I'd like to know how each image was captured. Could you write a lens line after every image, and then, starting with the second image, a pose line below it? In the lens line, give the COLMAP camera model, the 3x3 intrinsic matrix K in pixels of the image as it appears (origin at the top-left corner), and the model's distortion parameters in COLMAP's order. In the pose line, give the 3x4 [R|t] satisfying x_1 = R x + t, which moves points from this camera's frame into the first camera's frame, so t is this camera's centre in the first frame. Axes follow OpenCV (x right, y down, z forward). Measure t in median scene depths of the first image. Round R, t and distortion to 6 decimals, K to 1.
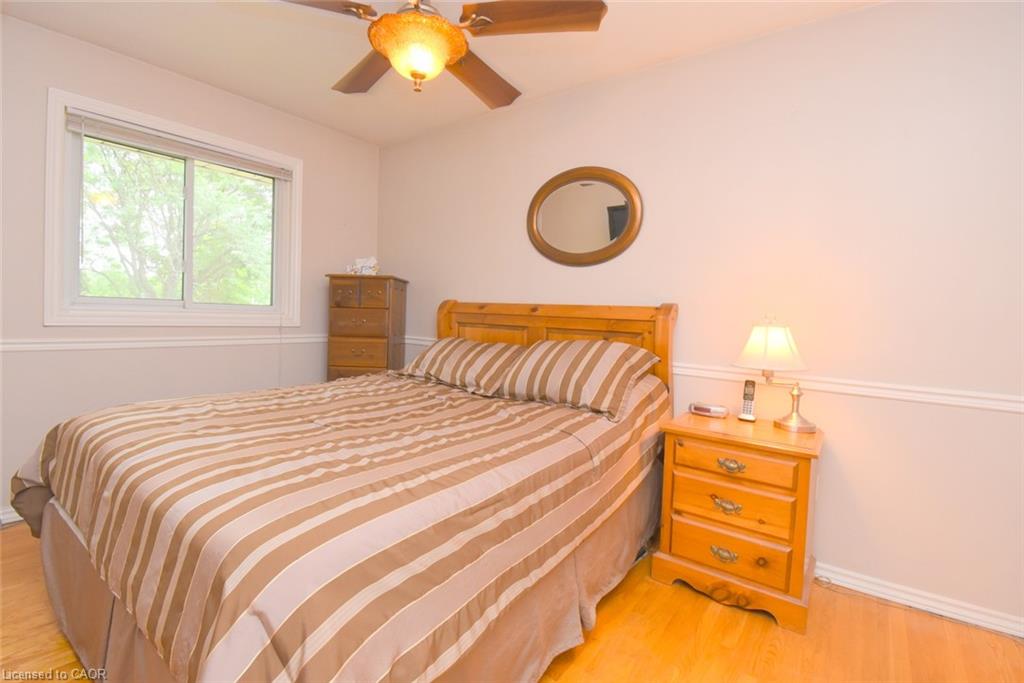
lens RADIAL K [[468.6, 0, 497.5], [0, 468.6, 325.1], [0, 0, 1]] dist [0.022806, -0.026199]
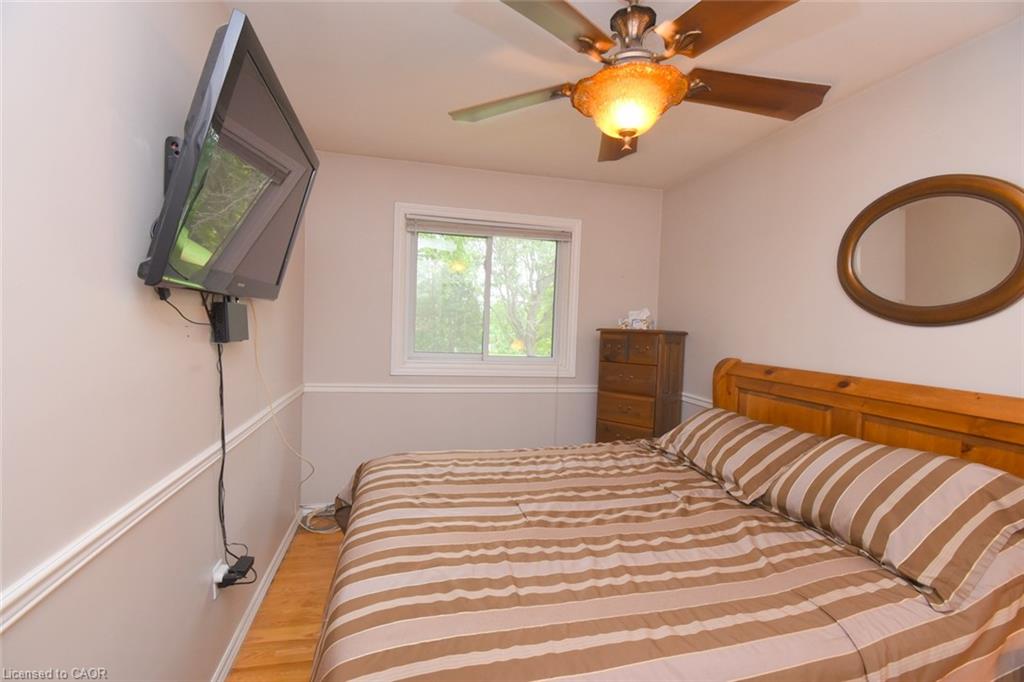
lens RADIAL K [[452.3, 0, 508.2], [0, 452.3, 339.0], [0, 0, 1]] dist [0.017479, -0.022876]
pose [[0.781713, 0.017268, -0.623399, 0.122707], [-0.029783, 0.999510, -0.009661, -0.090656], [0.622926, 0.026119, 0.781844, 0.145531]]
